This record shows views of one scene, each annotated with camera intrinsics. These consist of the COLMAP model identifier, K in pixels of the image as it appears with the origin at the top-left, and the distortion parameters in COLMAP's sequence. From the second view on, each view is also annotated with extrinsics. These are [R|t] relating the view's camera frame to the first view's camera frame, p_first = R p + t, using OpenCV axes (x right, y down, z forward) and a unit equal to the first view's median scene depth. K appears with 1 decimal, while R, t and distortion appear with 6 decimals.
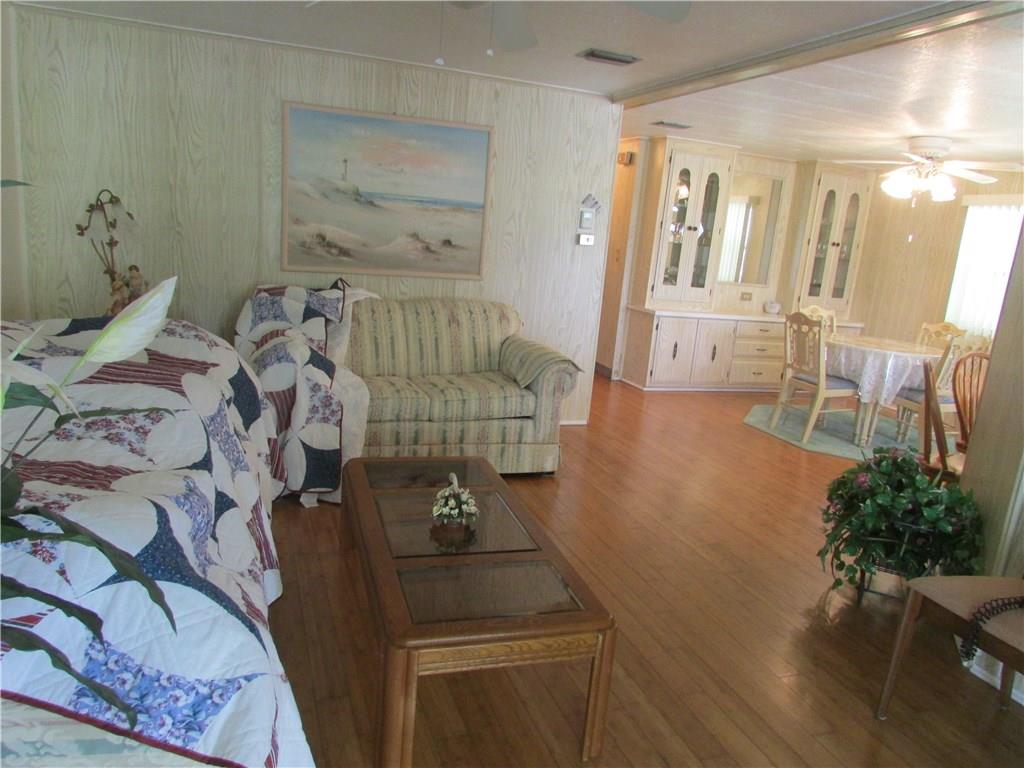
lens RADIAL K [[735.6, 0, 515.7], [0, 735.6, 384.9], [0, 0, 1]] dist [-0.021792, 0.001109]
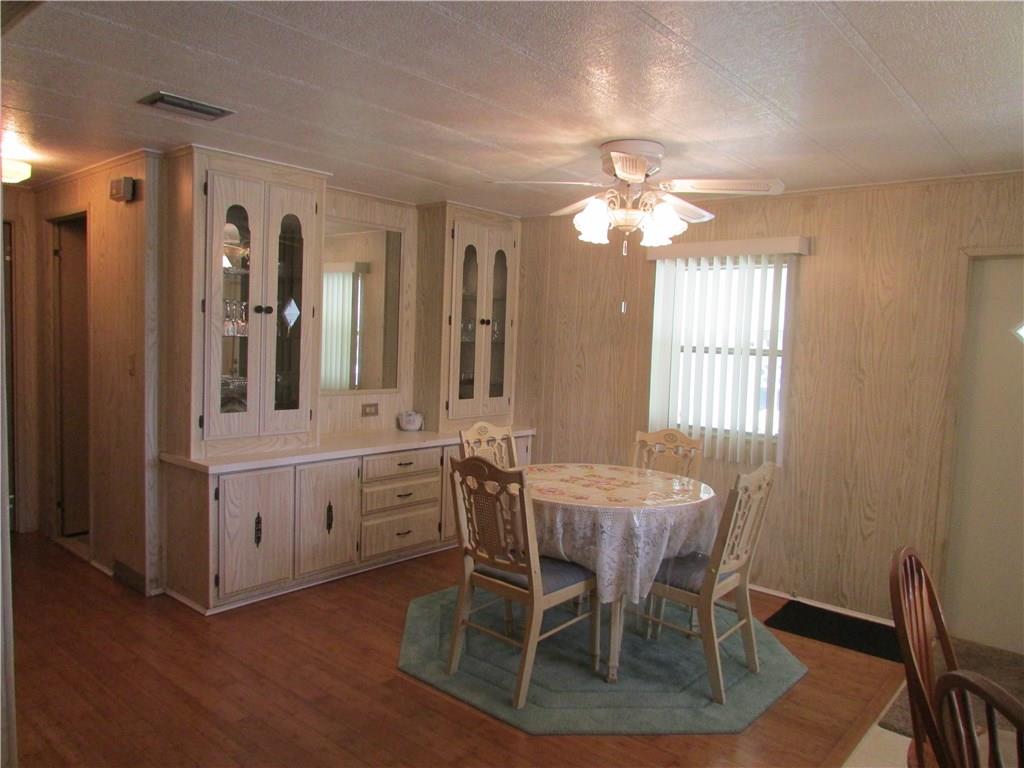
lens RADIAL K [[735.6, 0, 515.7], [0, 735.6, 384.9], [0, 0, 1]] dist [-0.021792, 0.001109]
pose [[0.871342, -0.093699, 0.481647, 0.129482], [0.145398, 0.986818, -0.071064, -0.085478], [-0.468639, 0.131951, 0.873479, 0.413463]]
